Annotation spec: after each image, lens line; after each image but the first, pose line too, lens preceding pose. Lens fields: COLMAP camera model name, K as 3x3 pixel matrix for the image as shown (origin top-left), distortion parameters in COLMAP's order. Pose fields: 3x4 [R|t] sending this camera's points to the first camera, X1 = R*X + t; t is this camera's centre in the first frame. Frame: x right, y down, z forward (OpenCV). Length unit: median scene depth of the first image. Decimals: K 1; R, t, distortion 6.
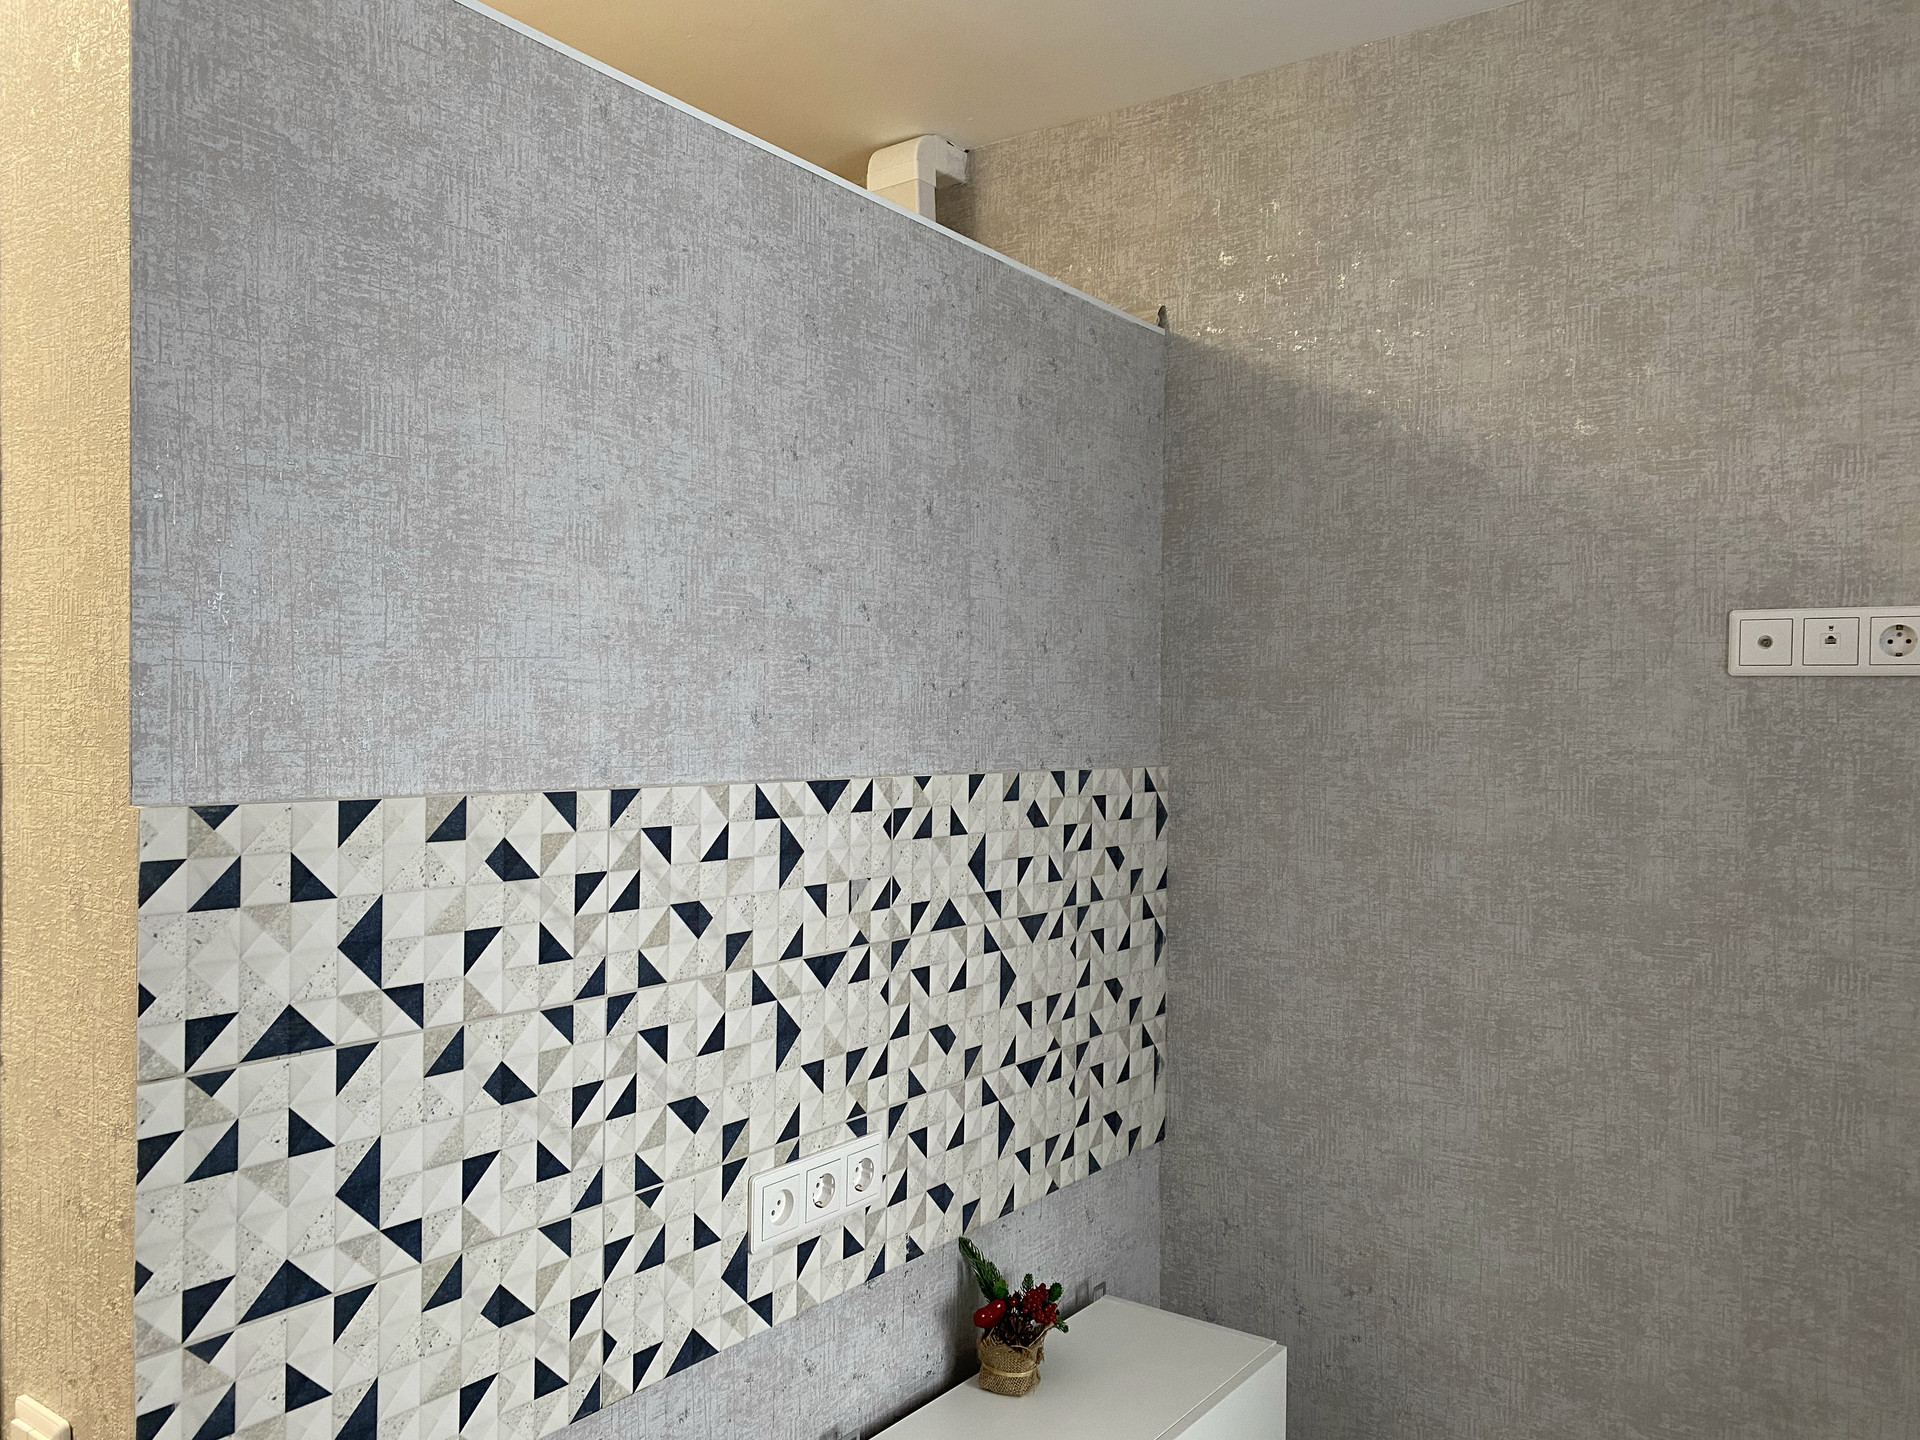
lens RADIAL K [[1463.0, 0, 970.6], [0, 1463.0, 733.7], [0, 0, 1]] dist [0.042986, -0.043660]
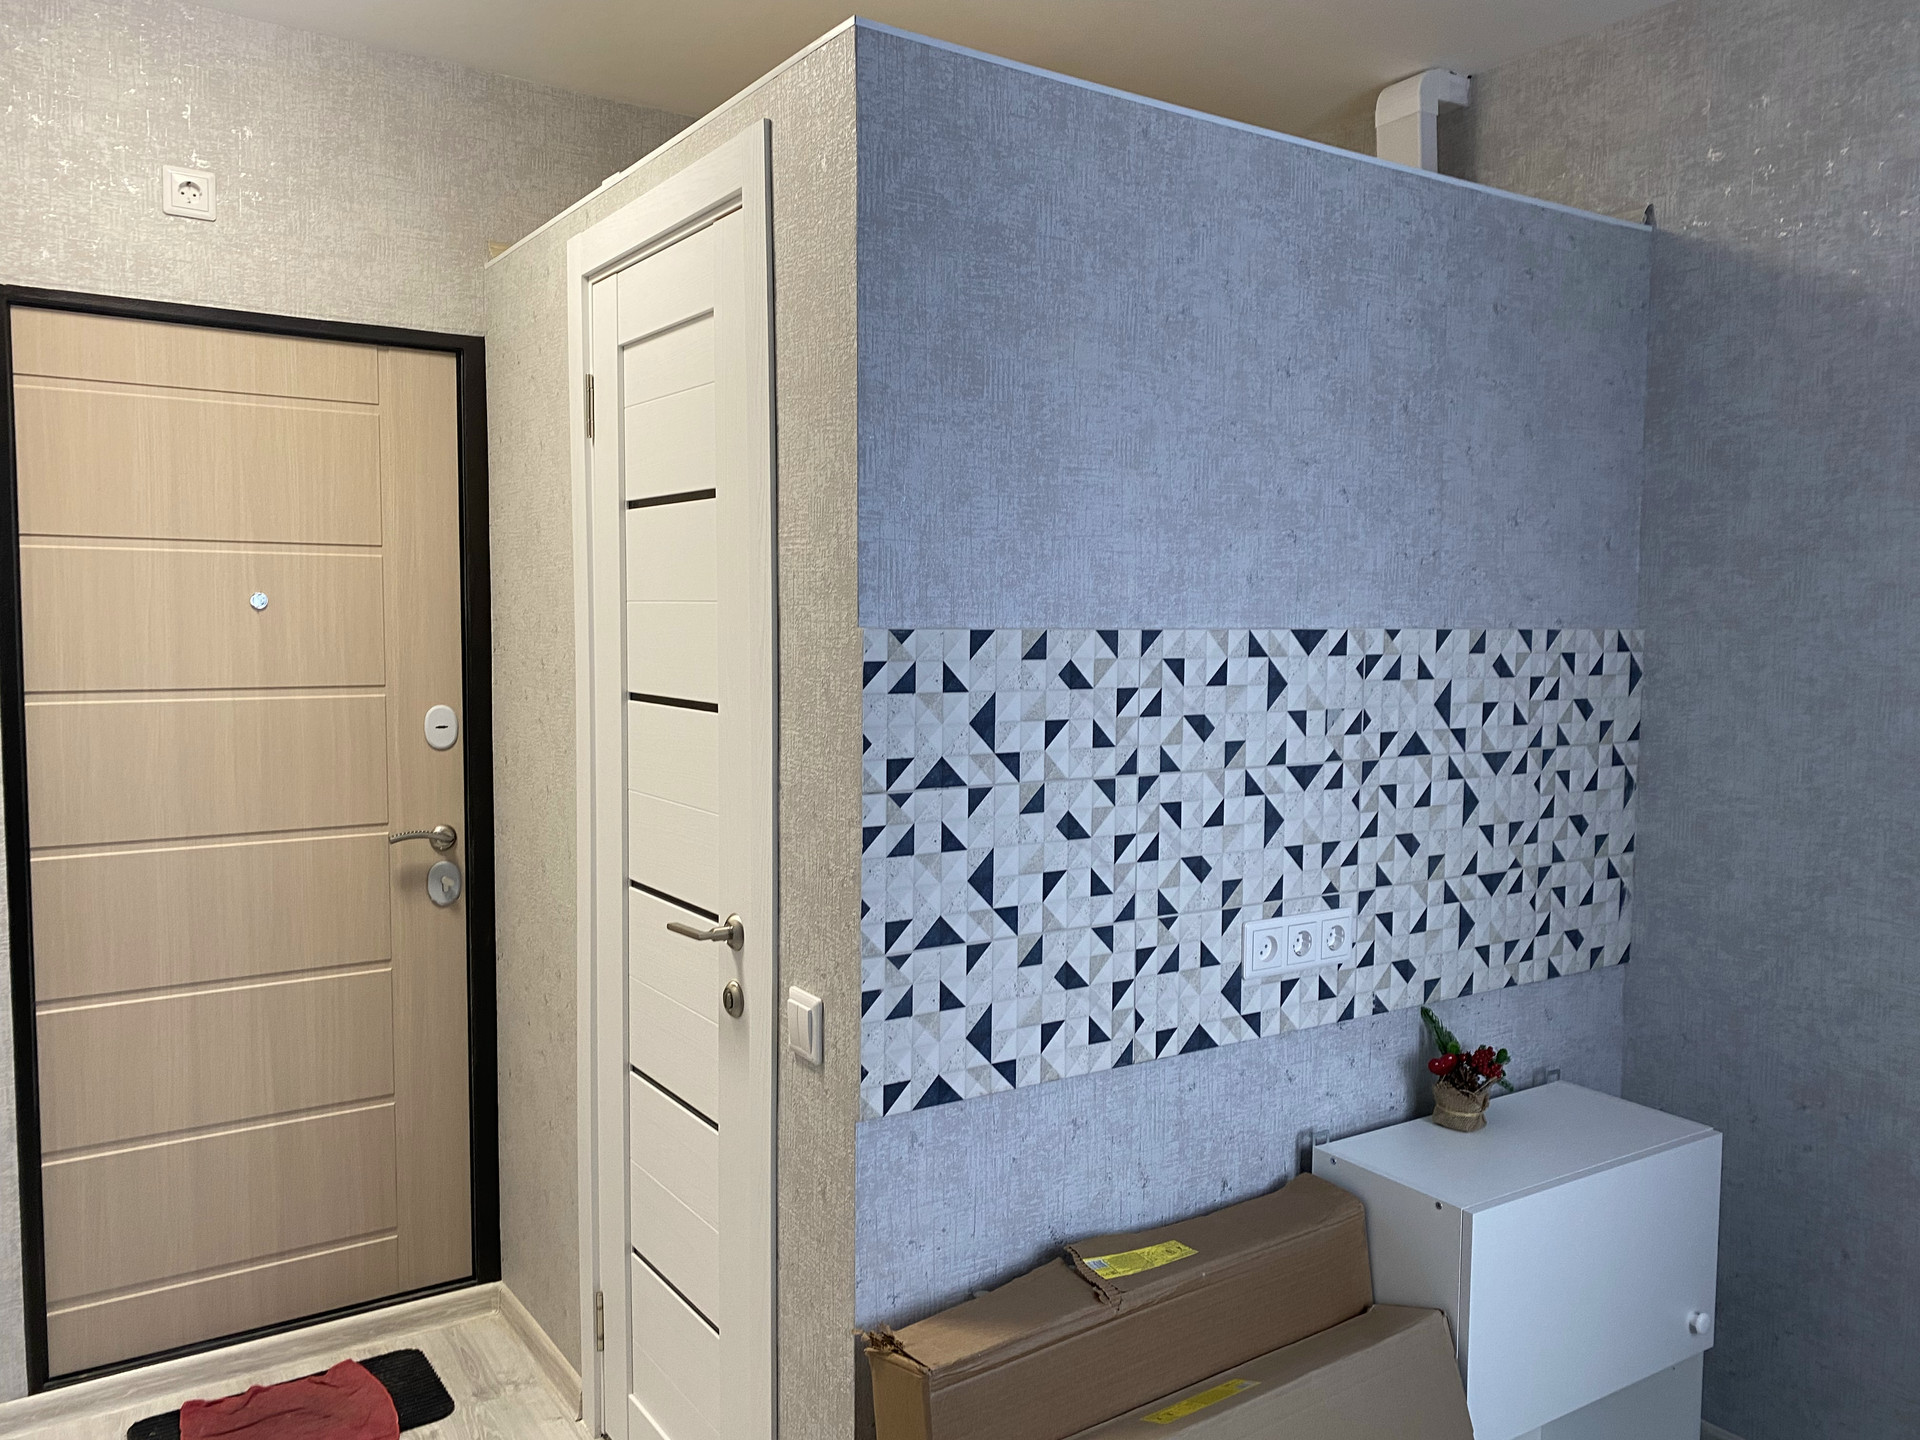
lens RADIAL K [[1463.0, 0, 965.2], [0, 1463.0, 723.9], [0, 0, 1]] dist [0.042986, -0.043660]
pose [[0.931641, 0.024959, -0.362521, 0.095477], [-0.001971, 0.997971, 0.063644, 0.035681], [0.363374, -0.058578, 0.929800, -0.332144]]
